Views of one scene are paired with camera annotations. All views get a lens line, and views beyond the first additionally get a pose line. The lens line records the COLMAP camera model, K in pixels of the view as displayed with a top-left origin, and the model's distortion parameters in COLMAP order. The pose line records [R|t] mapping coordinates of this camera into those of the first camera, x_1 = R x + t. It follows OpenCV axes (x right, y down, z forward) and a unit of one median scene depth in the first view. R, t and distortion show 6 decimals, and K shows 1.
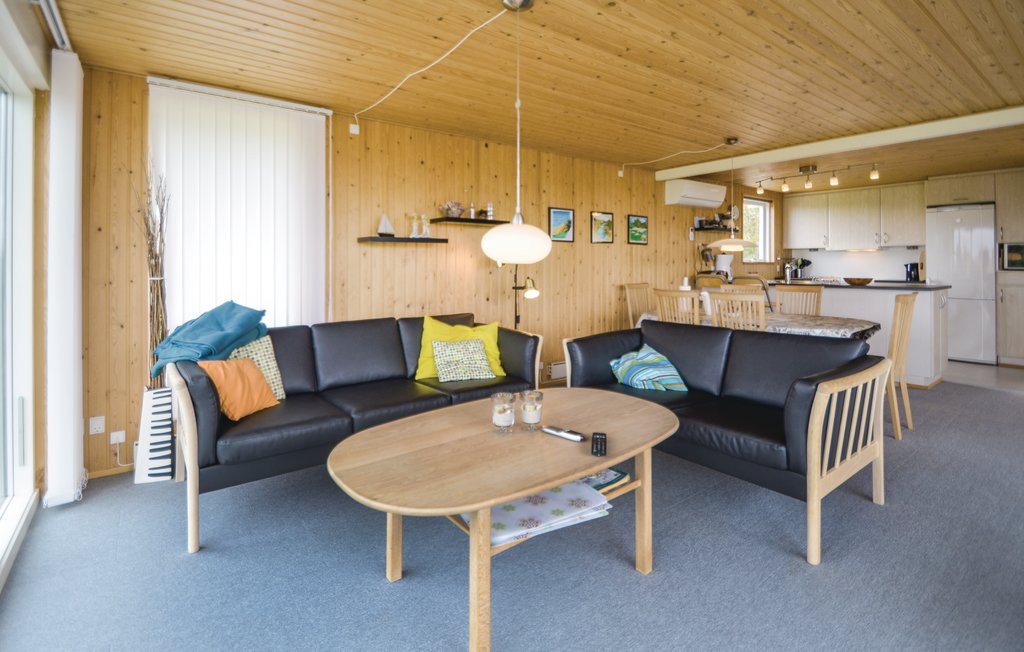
lens RADIAL K [[433.4, 0, 511.9], [0, 433.4, 258.5], [0, 0, 1]] dist [0.000517, -0.011576]
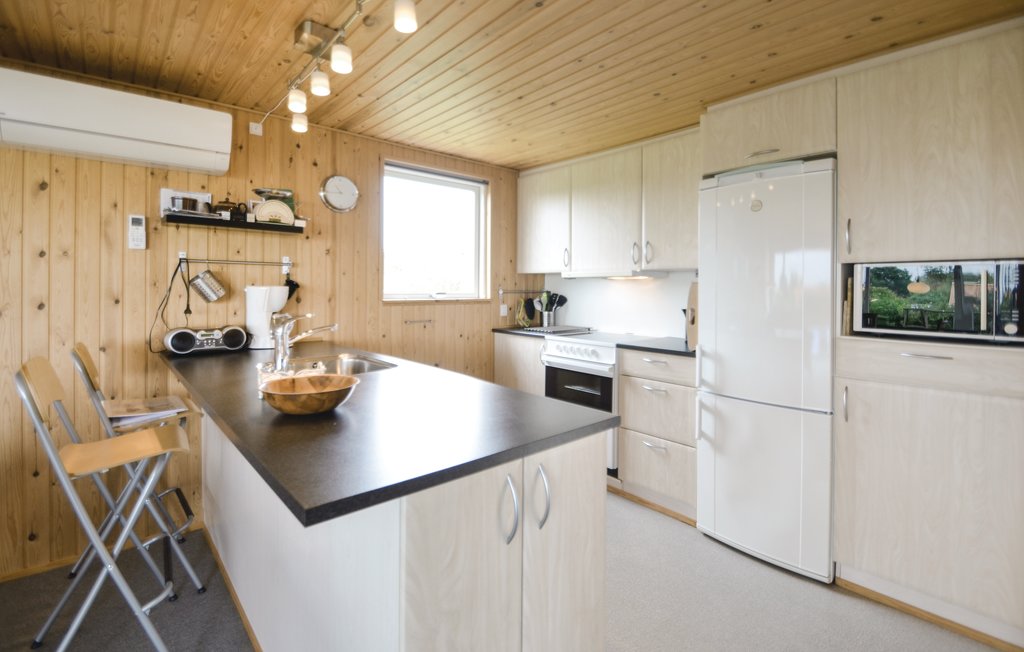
lens RADIAL K [[463.1, 0, 513.4], [0, 463.1, 288.4], [0, 0, 1]] dist [0.003301, -0.016262]
pose [[0.991222, 0.005133, 0.132106, 0.797878], [-0.006580, 0.999923, 0.010521, -0.015631], [-0.132042, -0.011298, 0.991180, 0.629643]]
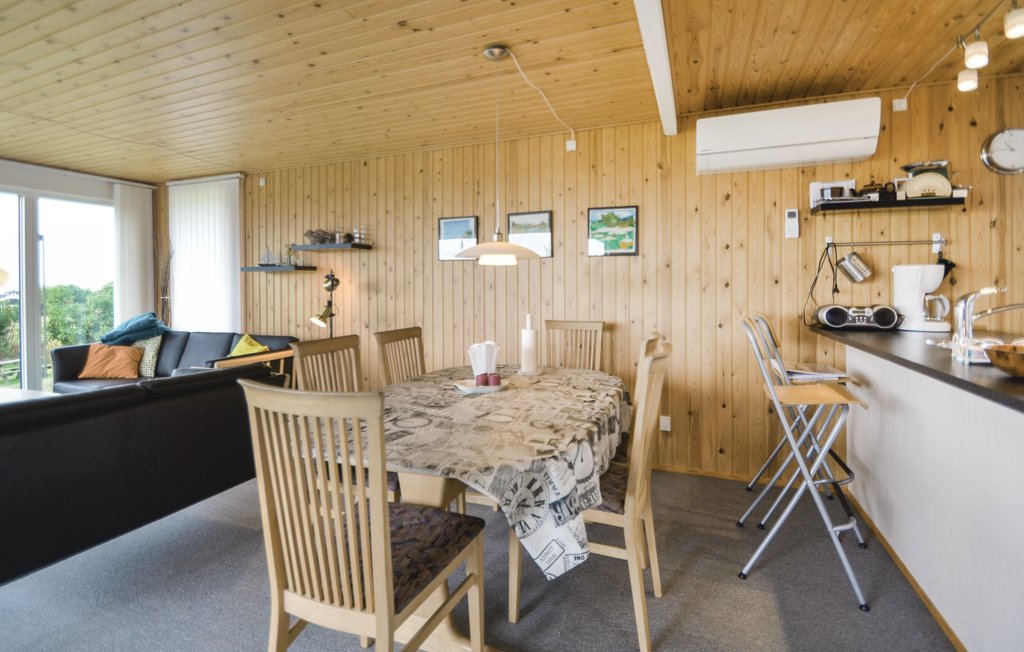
lens RADIAL K [[463.1, 0, 513.4], [0, 463.1, 288.4], [0, 0, 1]] dist [0.003301, -0.016262]
pose [[0.560399, 0.000364, -0.828222, 0.755096], [0.009715, 0.999928, 0.007013, 0.006387], [0.828165, -0.011976, 0.560356, 0.548408]]
